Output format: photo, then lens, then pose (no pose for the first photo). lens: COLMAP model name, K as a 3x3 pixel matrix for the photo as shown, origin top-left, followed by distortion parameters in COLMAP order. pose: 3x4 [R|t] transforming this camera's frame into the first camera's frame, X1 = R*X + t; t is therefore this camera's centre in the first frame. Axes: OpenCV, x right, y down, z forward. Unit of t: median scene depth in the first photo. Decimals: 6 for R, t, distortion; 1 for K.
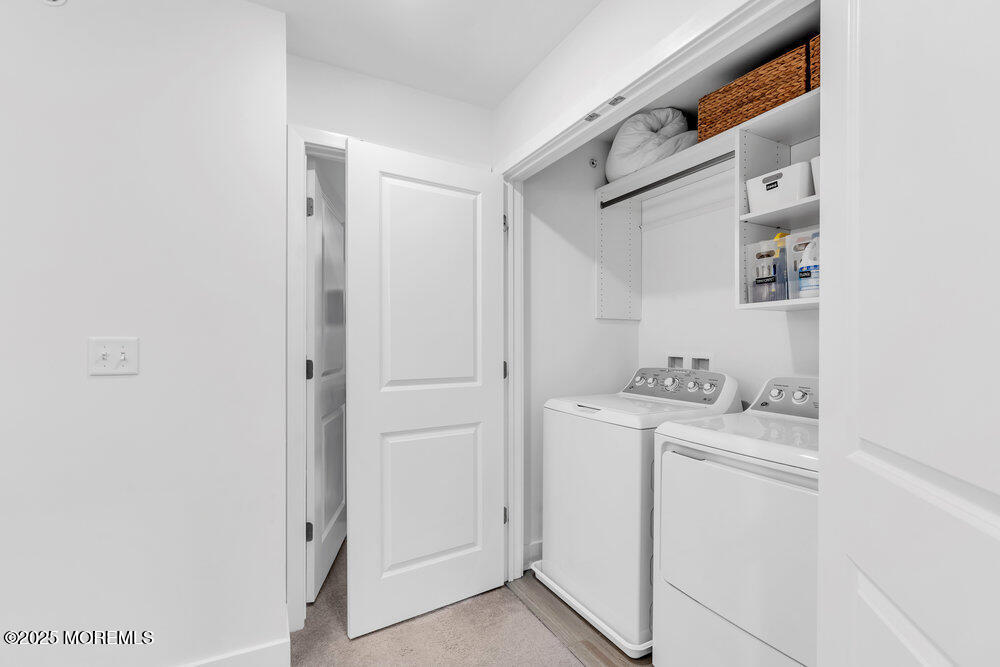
lens RADIAL K [[467.4, 0, 500.0], [0, 467.4, 333.5], [0, 0, 1]] dist [0.077433, -0.000082]
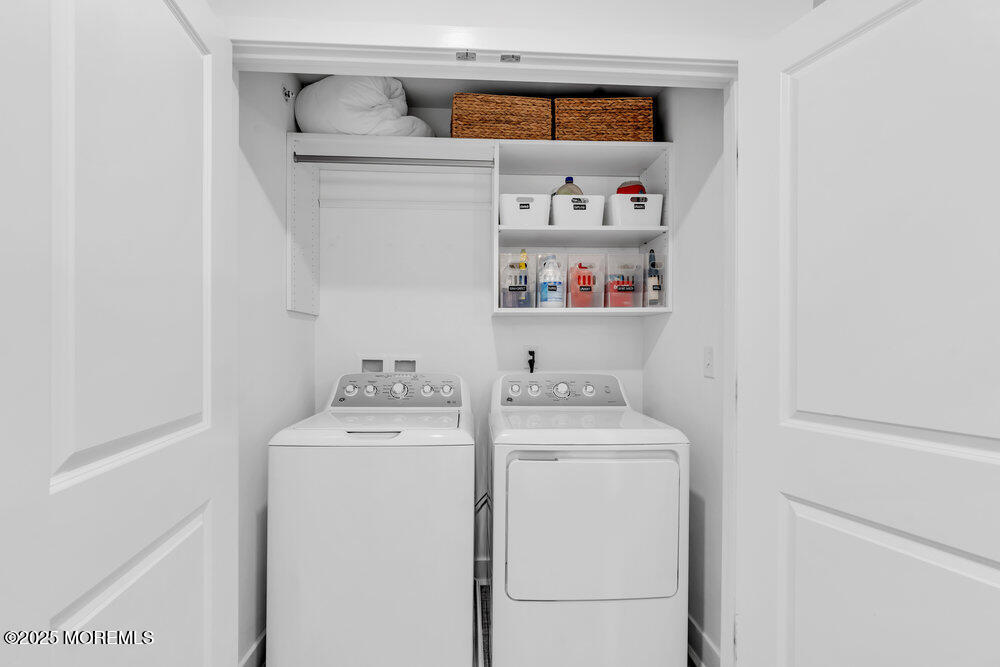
lens RADIAL K [[454.5, 0, 498.0], [0, 454.5, 346.6], [0, 0, 1]] dist [-0.007055, 0.000458]
pose [[0.423842, -0.009358, 0.905688, -0.359474], [-0.020623, 0.999588, 0.019979, 0.003287], [-0.905501, -0.027146, 0.423474, 0.492929]]
